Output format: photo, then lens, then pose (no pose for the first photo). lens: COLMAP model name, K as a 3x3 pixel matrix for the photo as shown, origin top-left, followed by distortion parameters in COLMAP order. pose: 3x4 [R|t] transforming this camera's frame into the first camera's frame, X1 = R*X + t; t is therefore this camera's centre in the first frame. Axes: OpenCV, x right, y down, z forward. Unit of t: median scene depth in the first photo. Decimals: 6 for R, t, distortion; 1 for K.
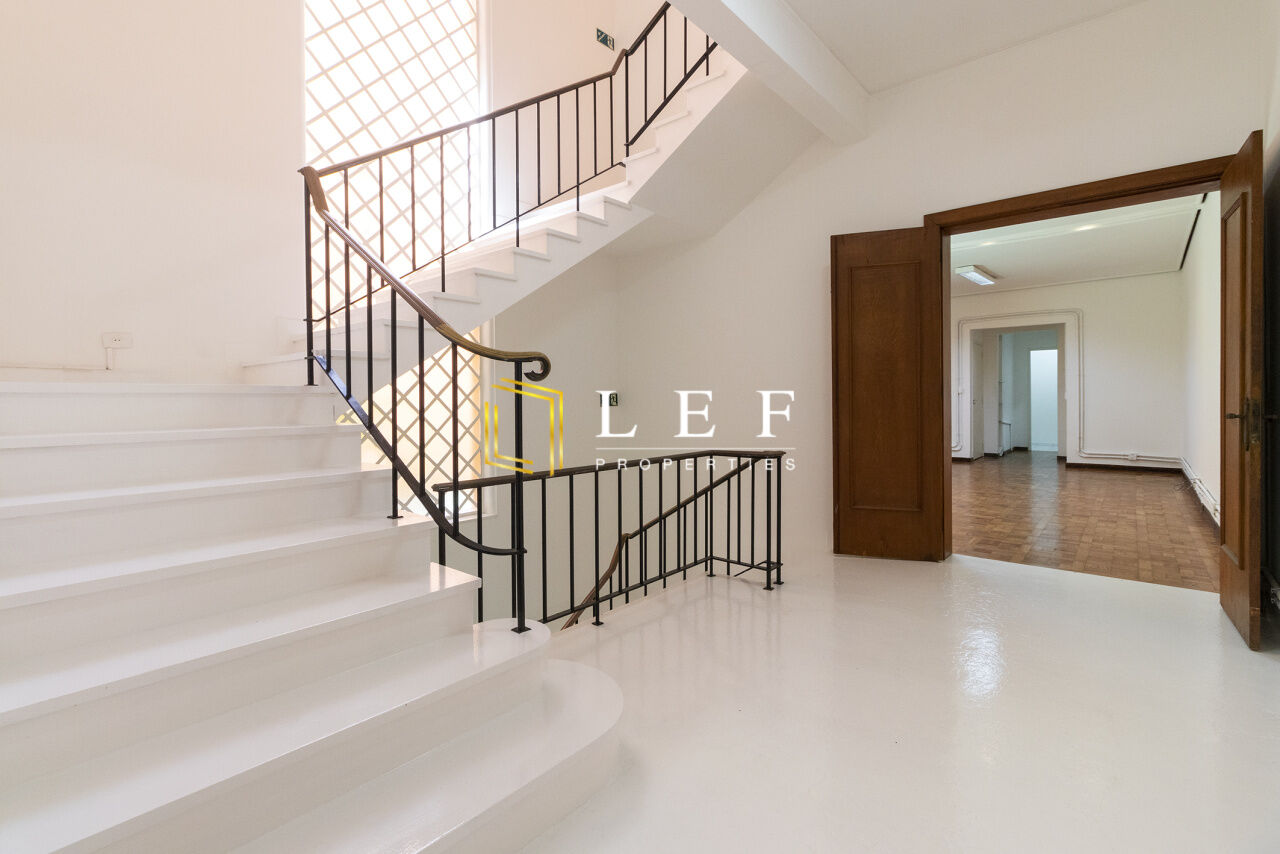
lens RADIAL K [[579.7, 0, 604.9], [0, 579.7, 411.1], [0, 0, 1]] dist [-0.001703, -0.000737]
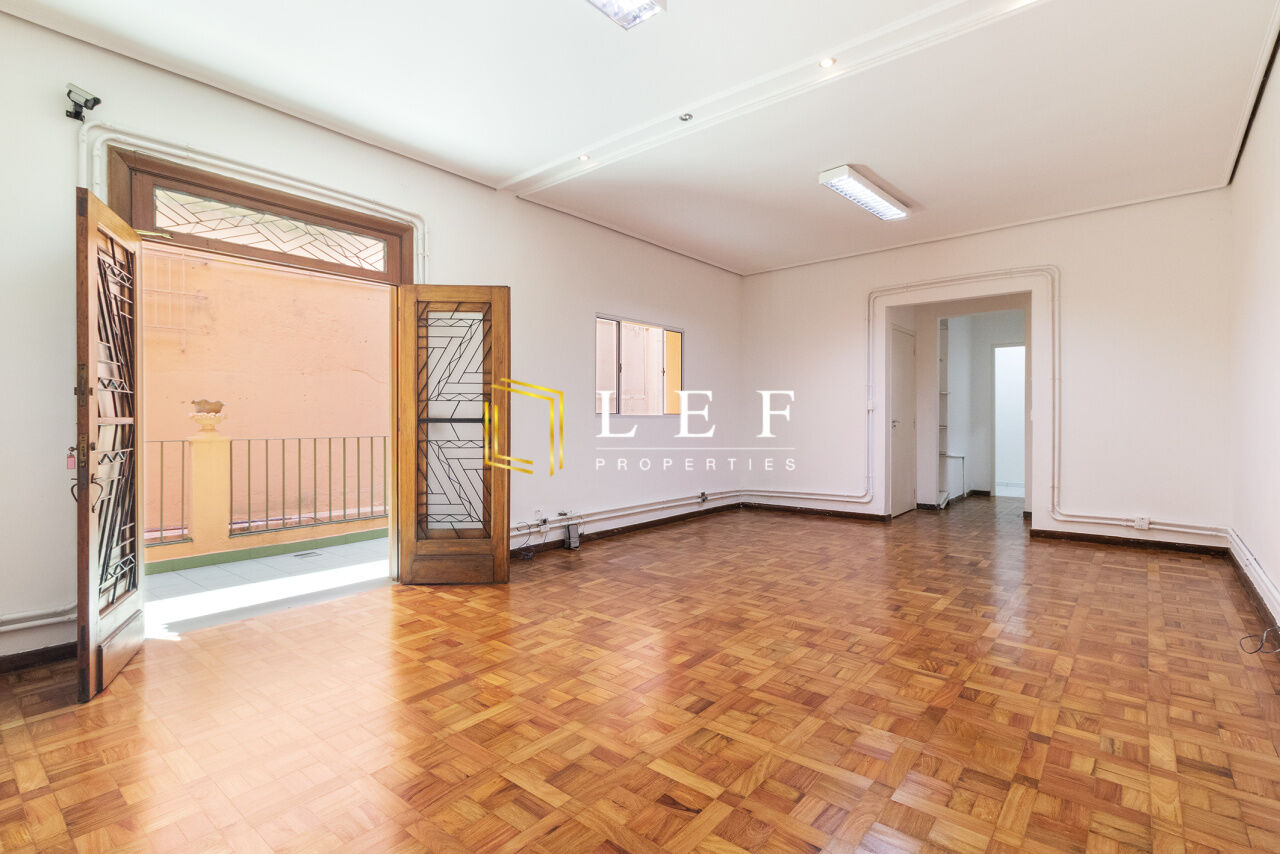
lens RADIAL K [[597.6, 0, 637.7], [0, 597.6, 429.4], [0, 0, 1]] dist [-0.000687, 0.000776]
pose [[0.999263, 0.004661, 0.038090, 0.370071], [-0.004744, 0.999987, 0.002097, -0.011036], [-0.038079, -0.002277, 0.999272, 0.405638]]
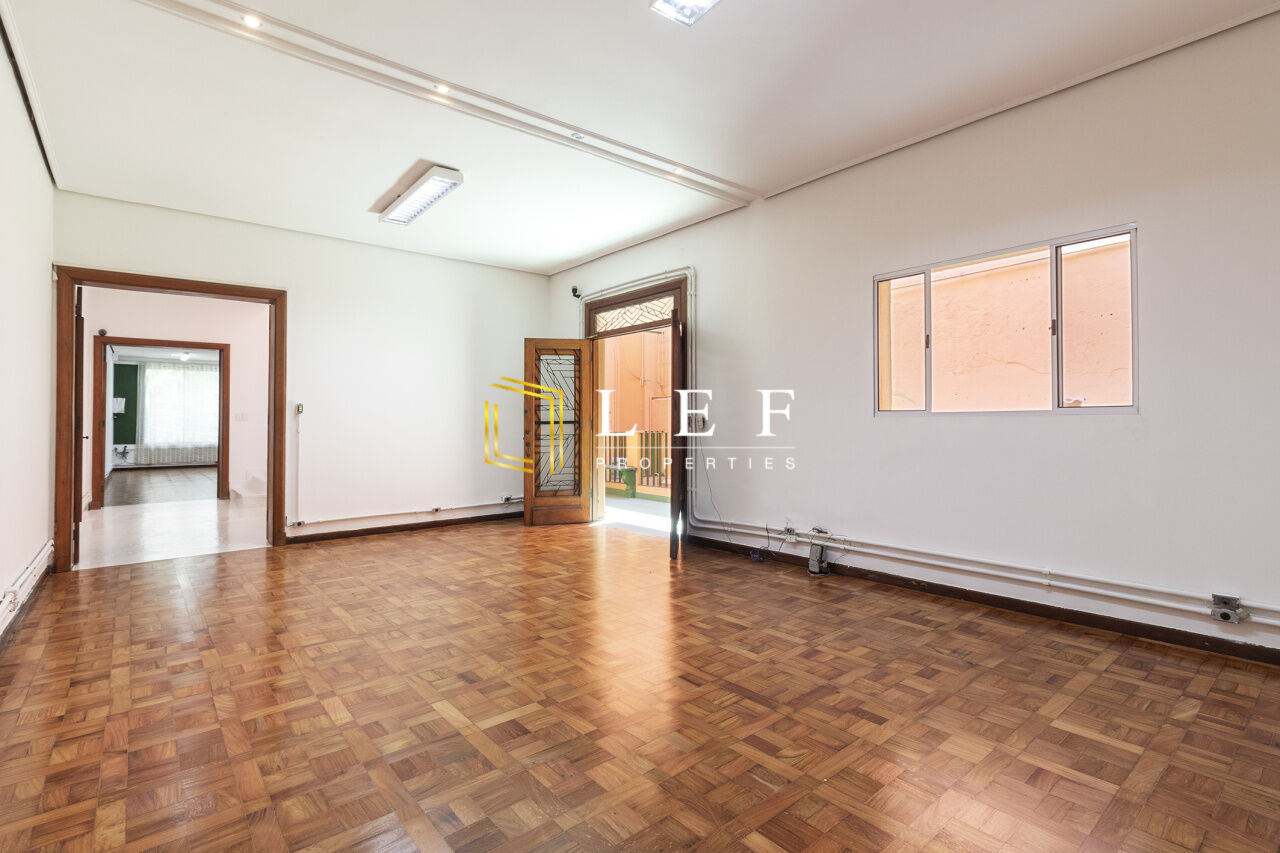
lens RADIAL K [[597.6, 0, 645.5], [0, 597.6, 410.0], [0, 0, 1]] dist [-0.000687, 0.000776]
pose [[-0.122122, -0.007878, -0.992484, 1.314274], [-0.003362, 0.999966, -0.007523, -0.035637], [0.992509, 0.002418, -0.122144, 1.433457]]
